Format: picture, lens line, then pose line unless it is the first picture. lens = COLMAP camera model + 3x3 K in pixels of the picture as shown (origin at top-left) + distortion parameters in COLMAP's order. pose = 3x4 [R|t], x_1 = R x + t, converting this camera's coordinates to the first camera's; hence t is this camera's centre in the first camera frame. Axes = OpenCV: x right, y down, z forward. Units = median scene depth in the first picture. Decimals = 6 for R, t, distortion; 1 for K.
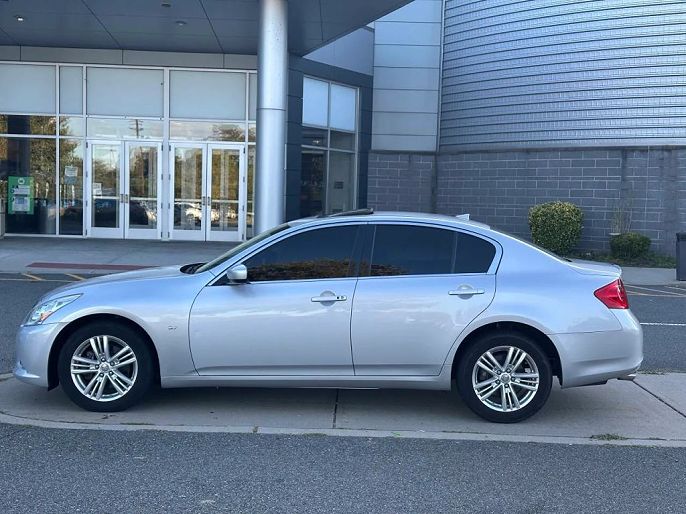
lens RADIAL K [[935.4, 0, 343.0], [0, 935.4, 257.0], [0, 0, 1]] dist [0.105538, -0.038551]
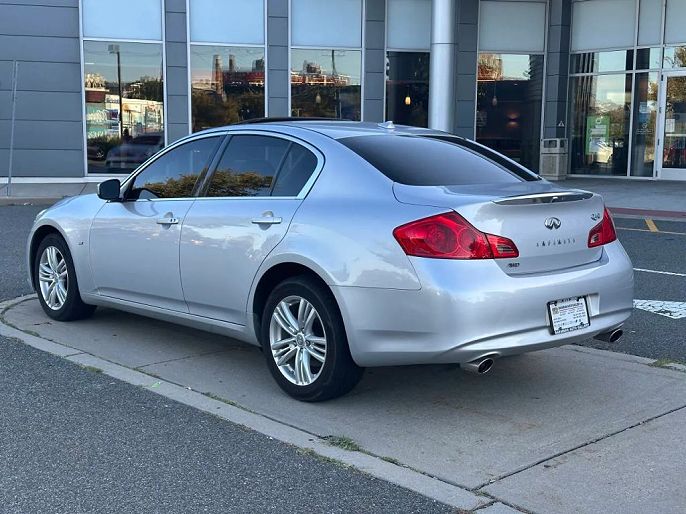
lens RADIAL K [[935.4, 0, 343.0], [0, 935.4, 257.0], [0, 0, 1]] dist [0.105538, -0.038551]
pose [[0.681757, 0.071875, -0.728039, 0.724533], [-0.034332, 0.997209, 0.066299, 0.014921], [0.730772, -0.020205, 0.682322, 0.528528]]
